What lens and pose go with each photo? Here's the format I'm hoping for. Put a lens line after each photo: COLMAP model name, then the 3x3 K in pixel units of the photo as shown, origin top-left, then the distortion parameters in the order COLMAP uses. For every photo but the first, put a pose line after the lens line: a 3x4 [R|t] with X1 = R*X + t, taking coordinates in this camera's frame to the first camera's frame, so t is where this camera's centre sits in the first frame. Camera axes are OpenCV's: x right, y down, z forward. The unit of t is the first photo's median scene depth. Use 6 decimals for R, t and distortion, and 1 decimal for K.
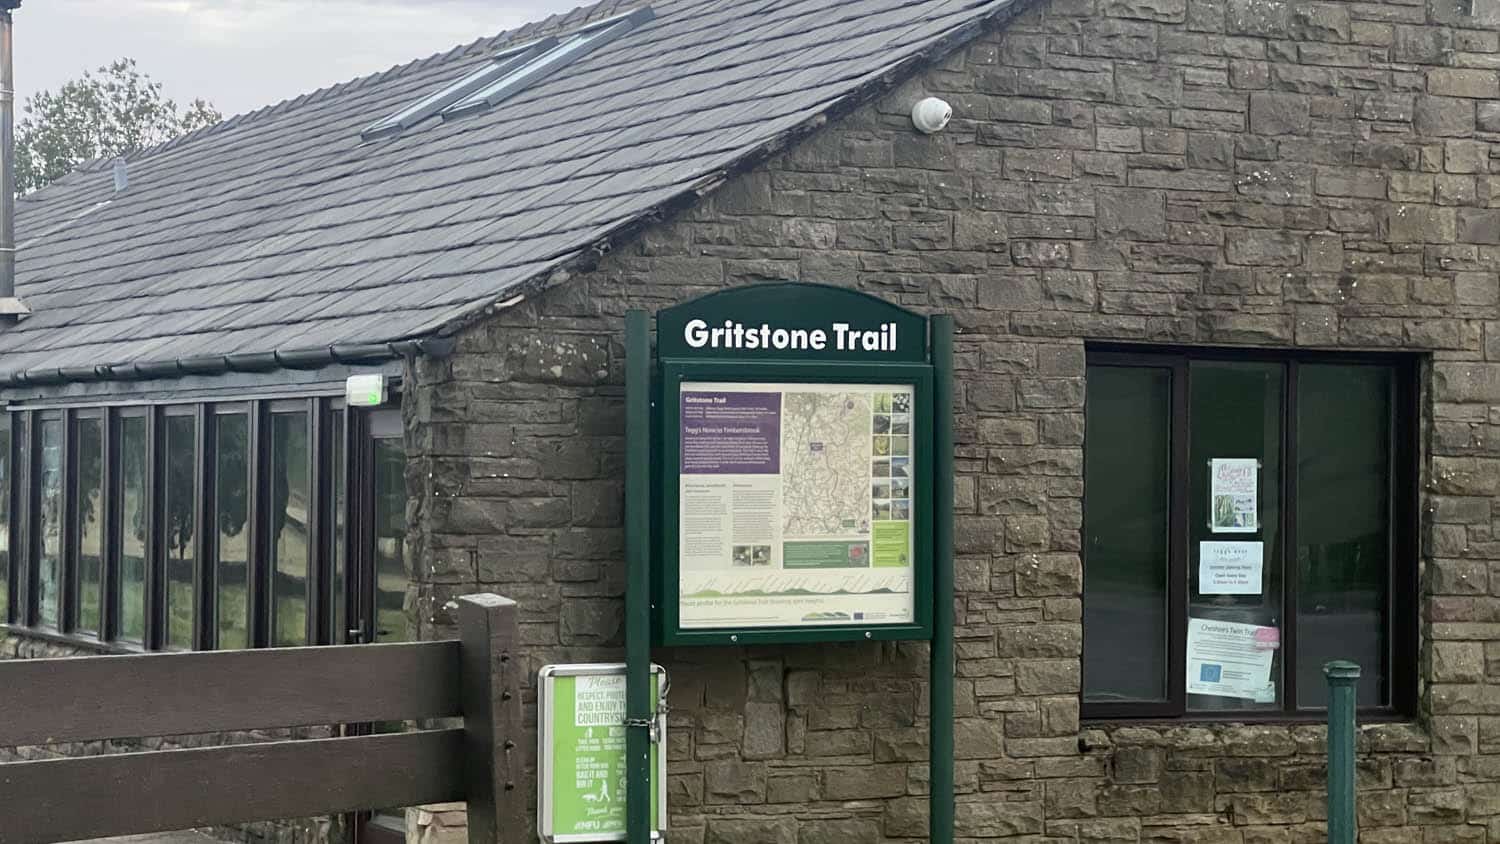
lens RADIAL K [[3245.4, 0, 750.6], [0, 3245.4, 423.2], [0, 0, 1]] dist [-0.099000, 0.000000]
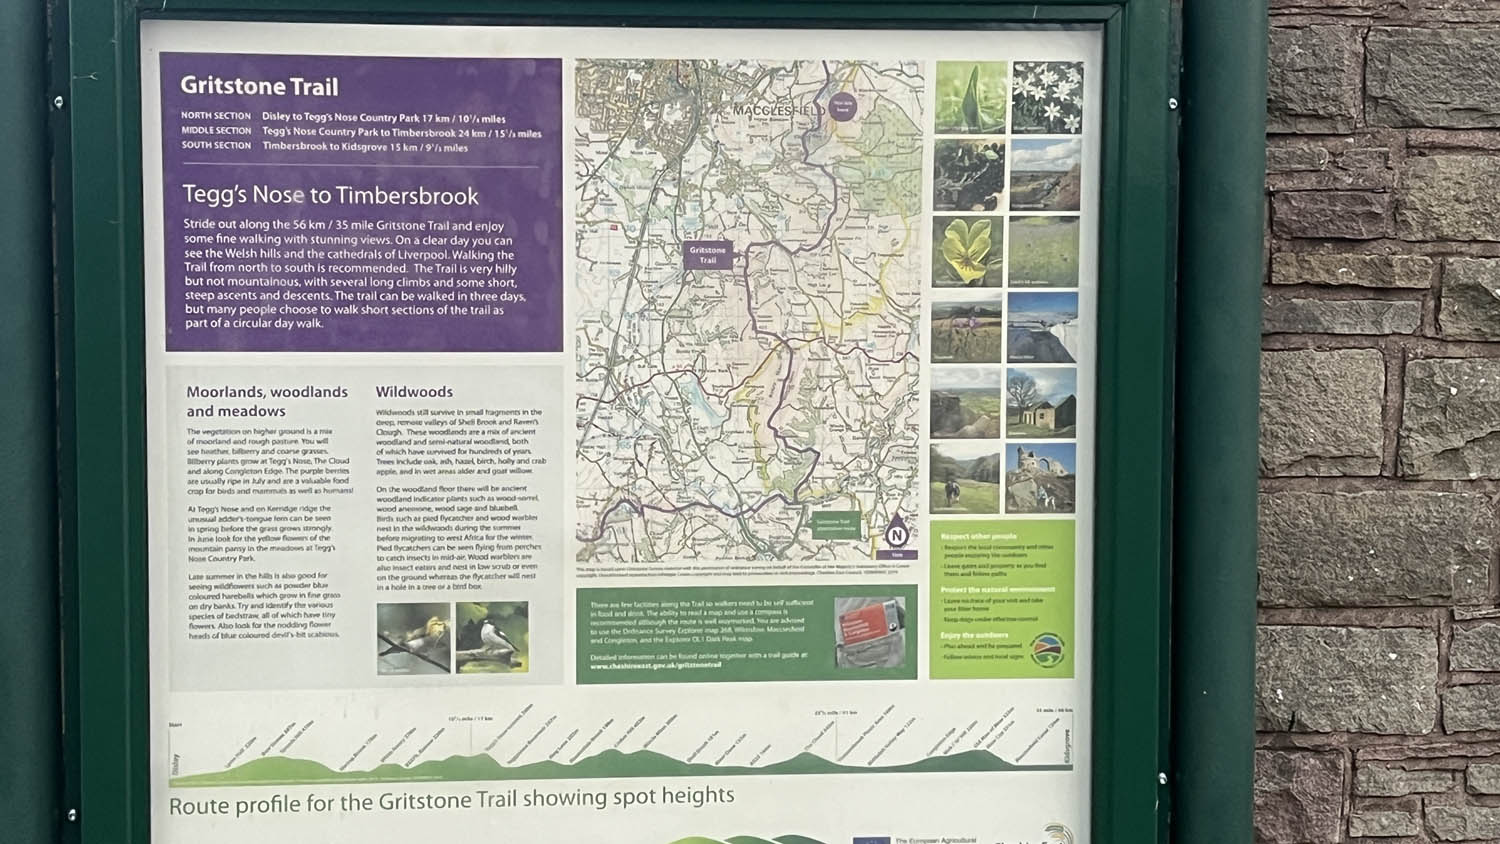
lens RADIAL K [[2552.1, 0, 748.2], [0, 2552.1, 412.1], [0, 0, 1]] dist [0.175153, 0.000000]
pose [[0.934498, 0.031044, -0.354613, 0.102090], [0.000289, 0.996123, 0.087966, 0.001307], [0.355969, -0.082307, 0.930866, 0.788961]]
